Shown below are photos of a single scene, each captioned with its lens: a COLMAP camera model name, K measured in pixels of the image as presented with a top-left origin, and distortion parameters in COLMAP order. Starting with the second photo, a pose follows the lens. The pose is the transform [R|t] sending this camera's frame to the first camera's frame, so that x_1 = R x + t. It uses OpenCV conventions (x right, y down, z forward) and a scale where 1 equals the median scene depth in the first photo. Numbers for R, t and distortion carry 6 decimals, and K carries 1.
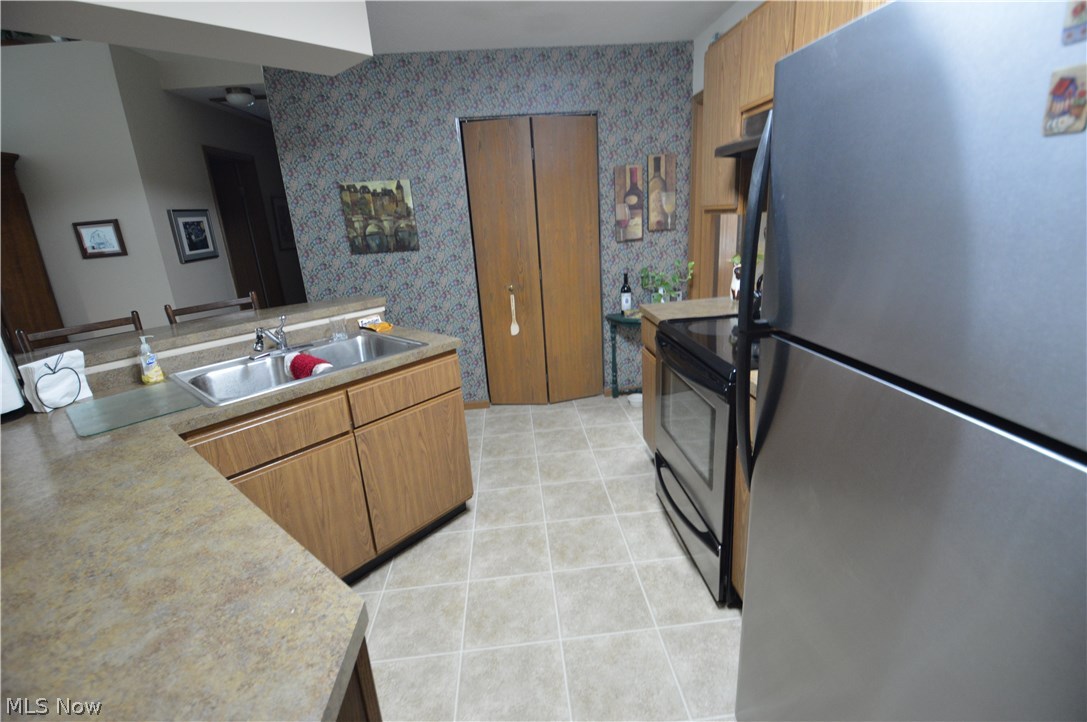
lens RADIAL K [[511.1, 0, 543.5], [0, 511.1, 361.0], [0, 0, 1]] dist [-0.000127, -0.000025]
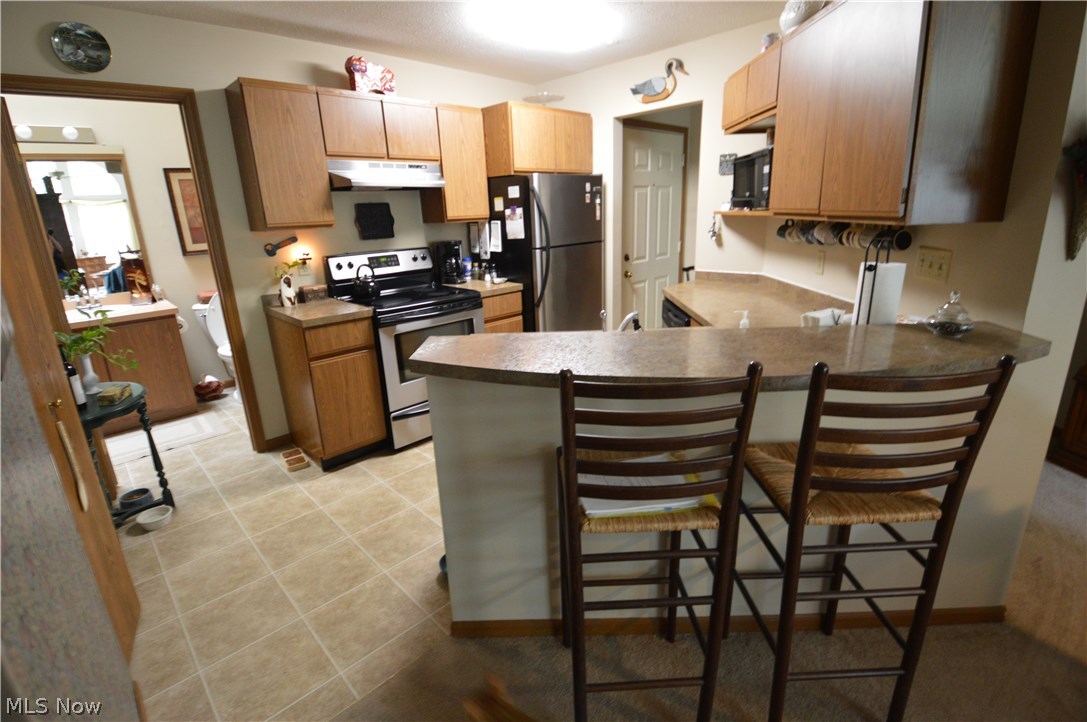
lens RADIAL K [[511.1, 0, 543.5], [0, 511.1, 361.0], [0, 0, 1]] dist [-0.000127, -0.000025]
pose [[-0.657209, -0.136637, 0.741220, -0.707634], [0.284574, 0.865656, 0.411895, -0.266753], [-0.697921, 0.481633, -0.530033, 1.024597]]
